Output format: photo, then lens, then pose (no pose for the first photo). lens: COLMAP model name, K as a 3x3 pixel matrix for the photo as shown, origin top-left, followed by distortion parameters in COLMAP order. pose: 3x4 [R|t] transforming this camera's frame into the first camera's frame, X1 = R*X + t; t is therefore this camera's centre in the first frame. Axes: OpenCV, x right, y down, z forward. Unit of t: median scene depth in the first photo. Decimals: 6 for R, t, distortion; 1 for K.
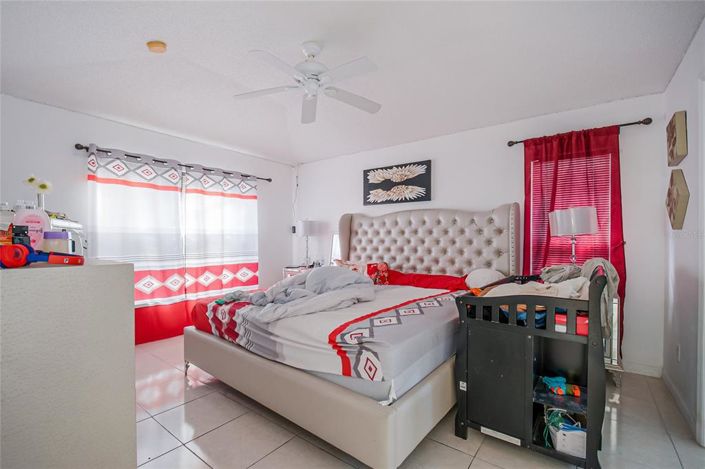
lens RADIAL K [[314.0, 0, 353.3], [0, 314.0, 238.1], [0, 0, 1]] dist [0.000497, -0.000775]
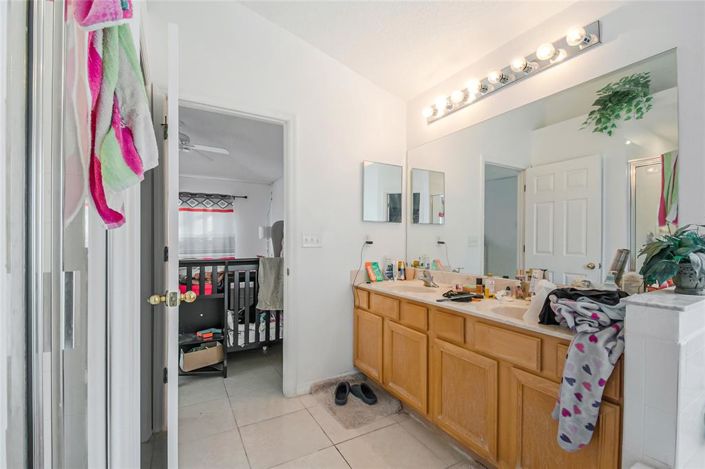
lens RADIAL K [[314.0, 0, 352.1], [0, 314.0, 236.5], [0, 0, 1]] dist [0.000497, -0.000775]
pose [[0.919783, 0.001992, -0.392422, 0.784744], [-0.004064, 0.999982, -0.004449, -0.012448], [0.392406, 0.005686, 0.919775, -0.080729]]
